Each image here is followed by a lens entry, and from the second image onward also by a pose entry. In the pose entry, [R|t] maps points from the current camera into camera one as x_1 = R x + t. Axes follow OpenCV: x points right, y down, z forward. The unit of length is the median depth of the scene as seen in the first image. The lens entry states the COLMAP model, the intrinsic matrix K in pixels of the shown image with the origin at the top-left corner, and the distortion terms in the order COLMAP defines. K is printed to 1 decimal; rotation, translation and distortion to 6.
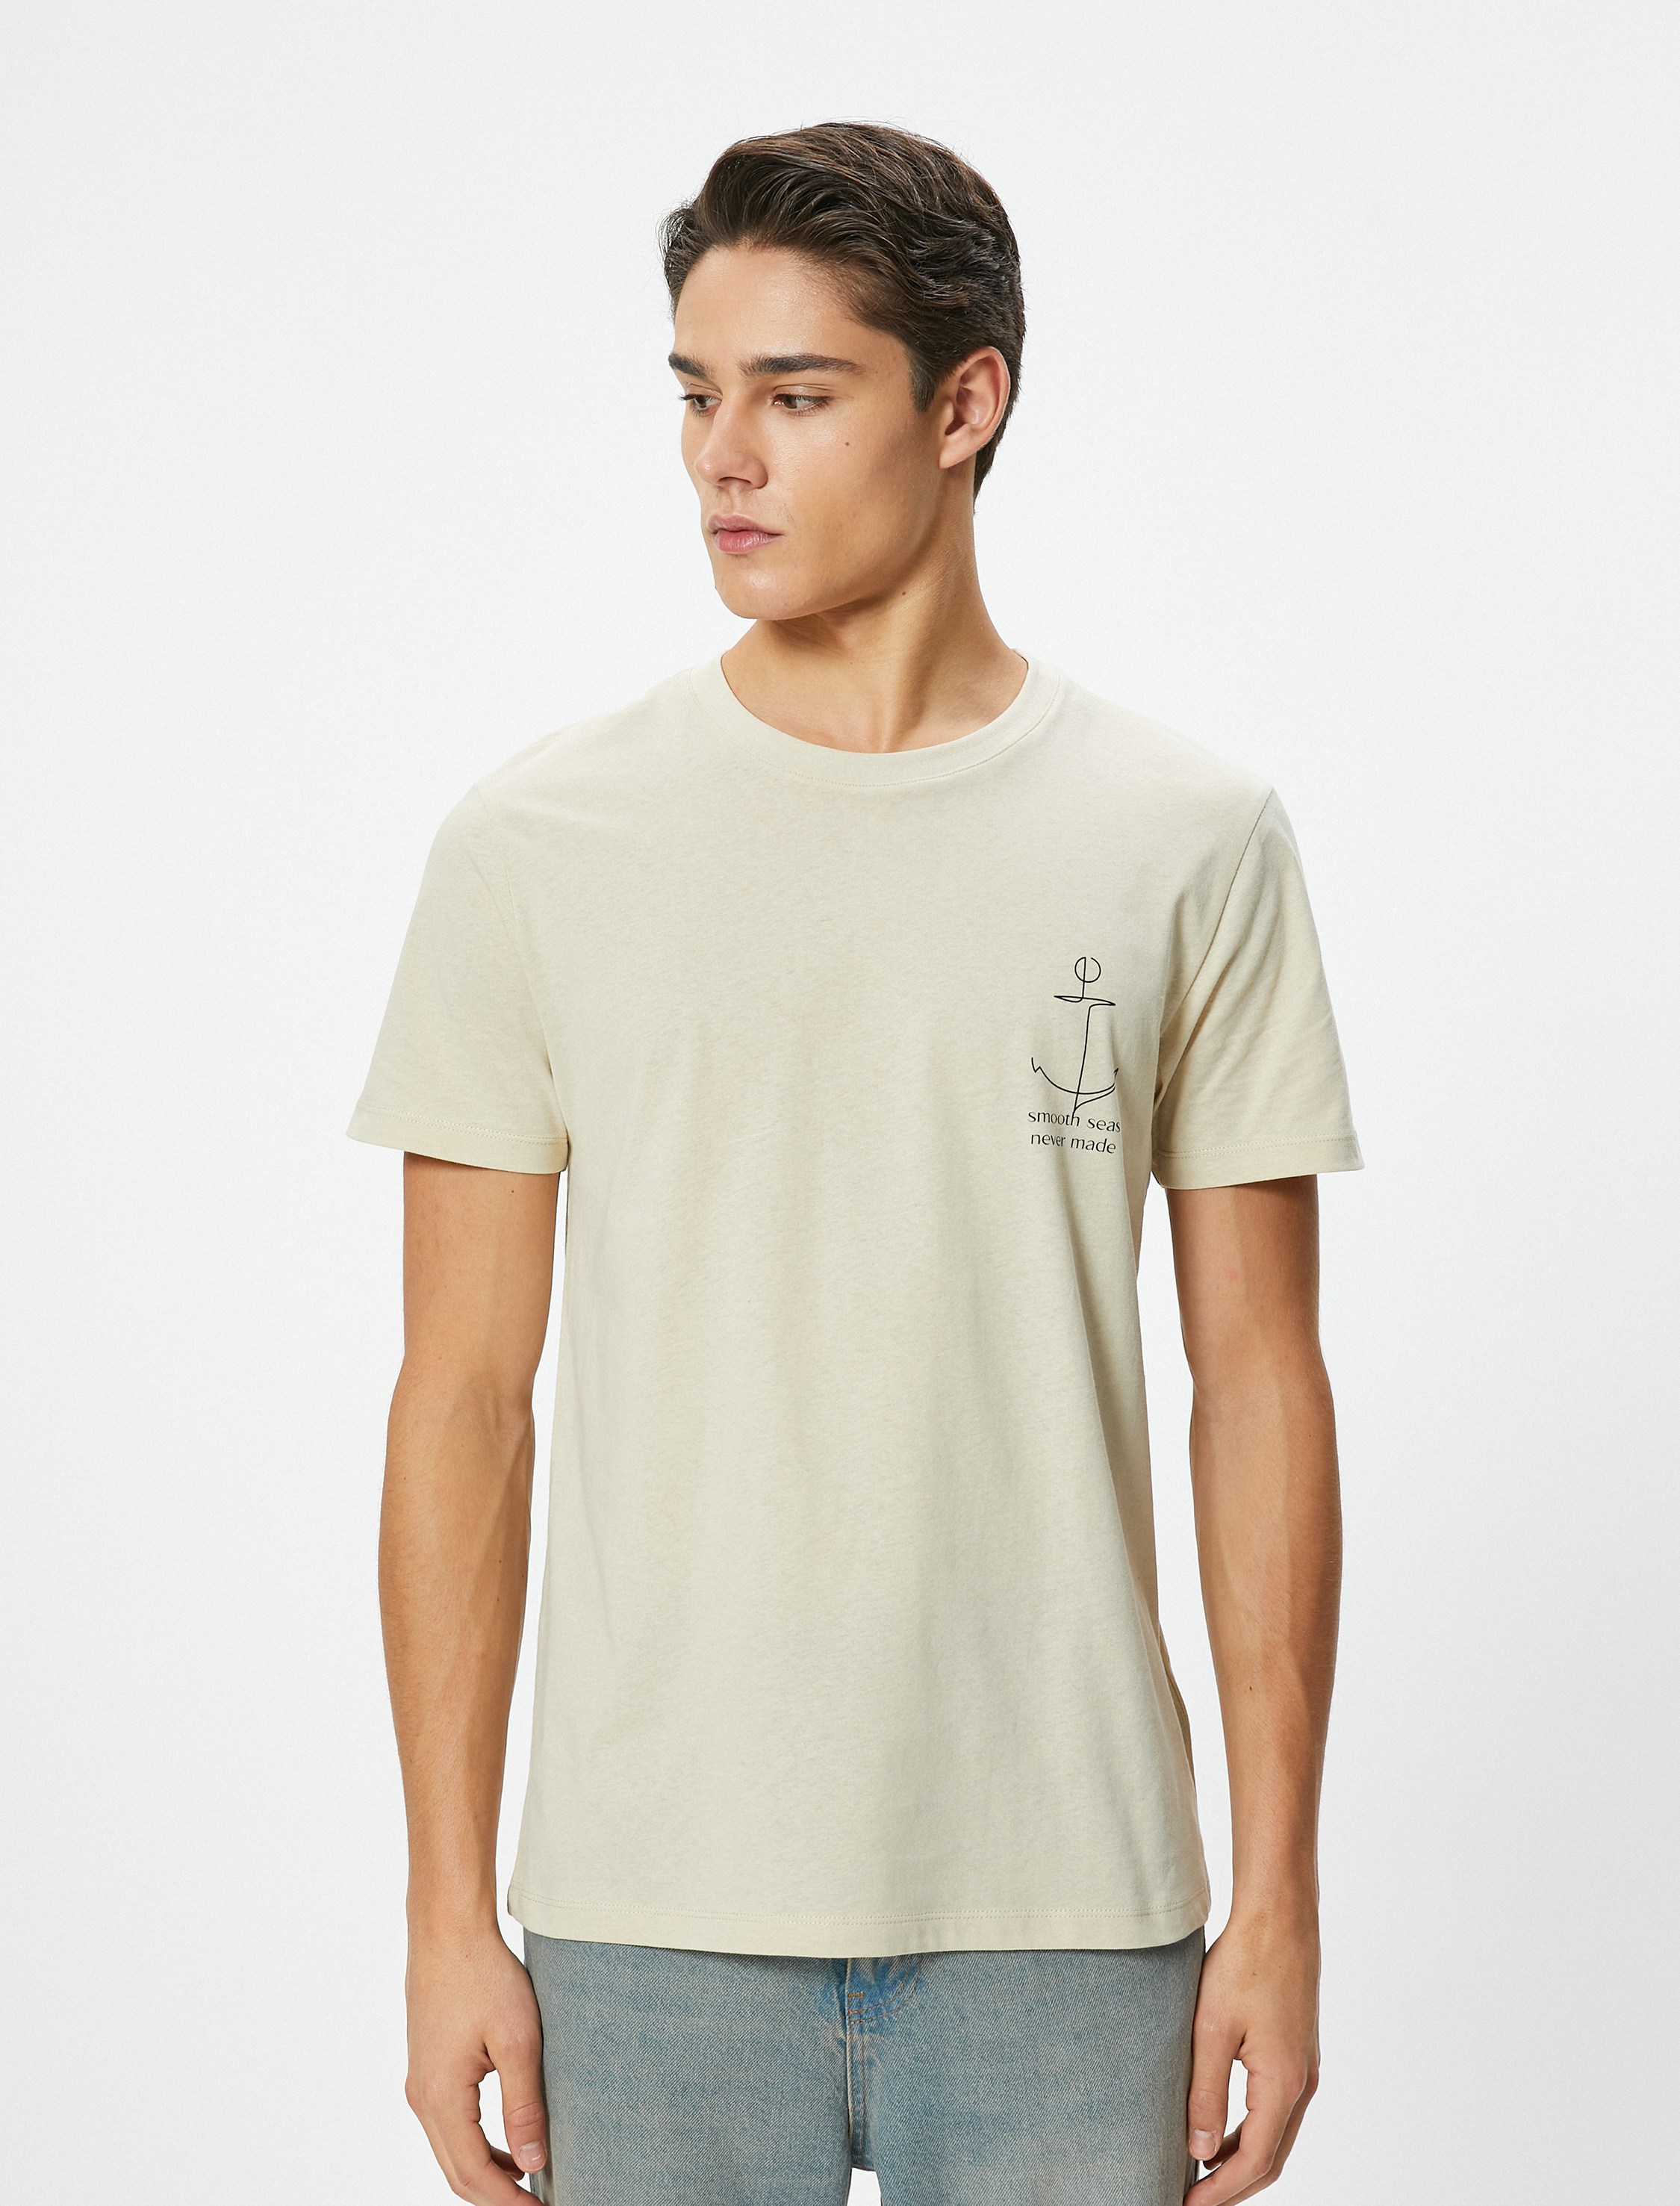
lens RADIAL K [[2936.6, 0, 958.9], [0, 2936.6, 1100.2], [0, 0, 1]] dist [0.402126, -4.115404]
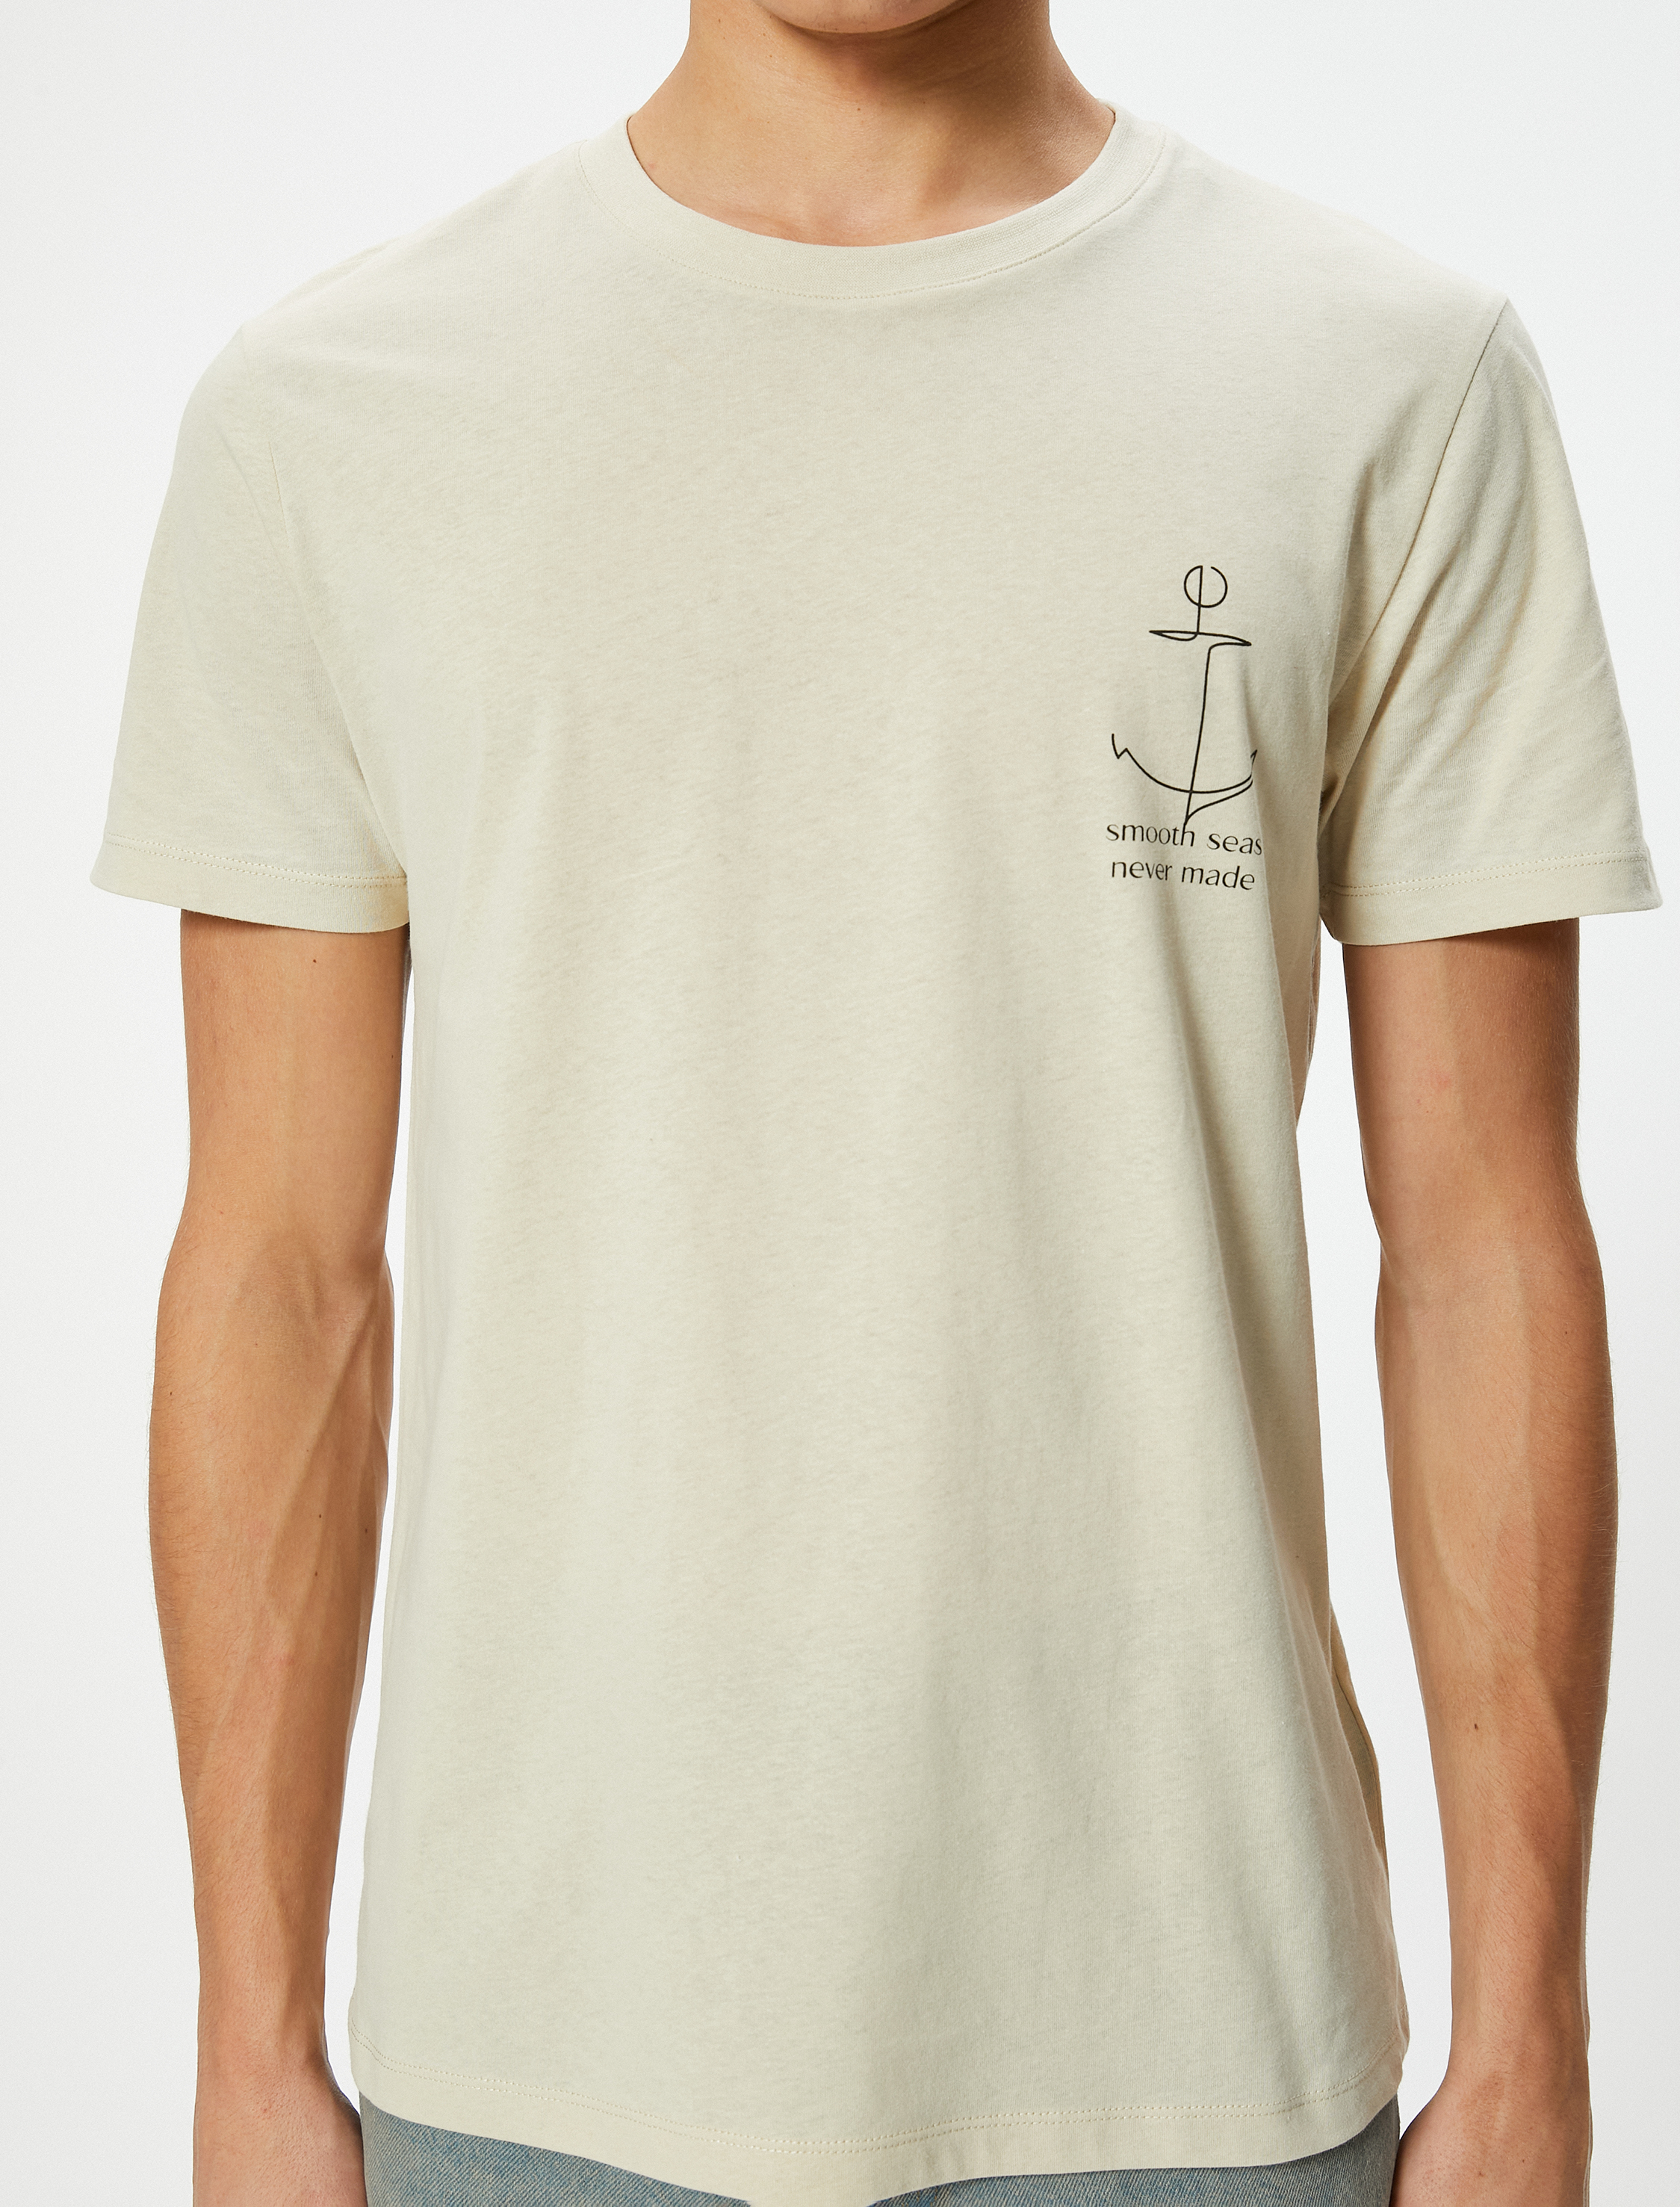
lens RADIAL K [[3246.5, 0, 786.9], [0, 3246.5, 1108.7], [0, 0, 1]] dist [-0.013525, -0.106620]
pose [[0.994923, -0.005974, -0.100465, 0.023549], [0.014814, 0.996056, 0.087482, 0.002802], [0.099546, -0.088526, 0.991087, 0.309670]]
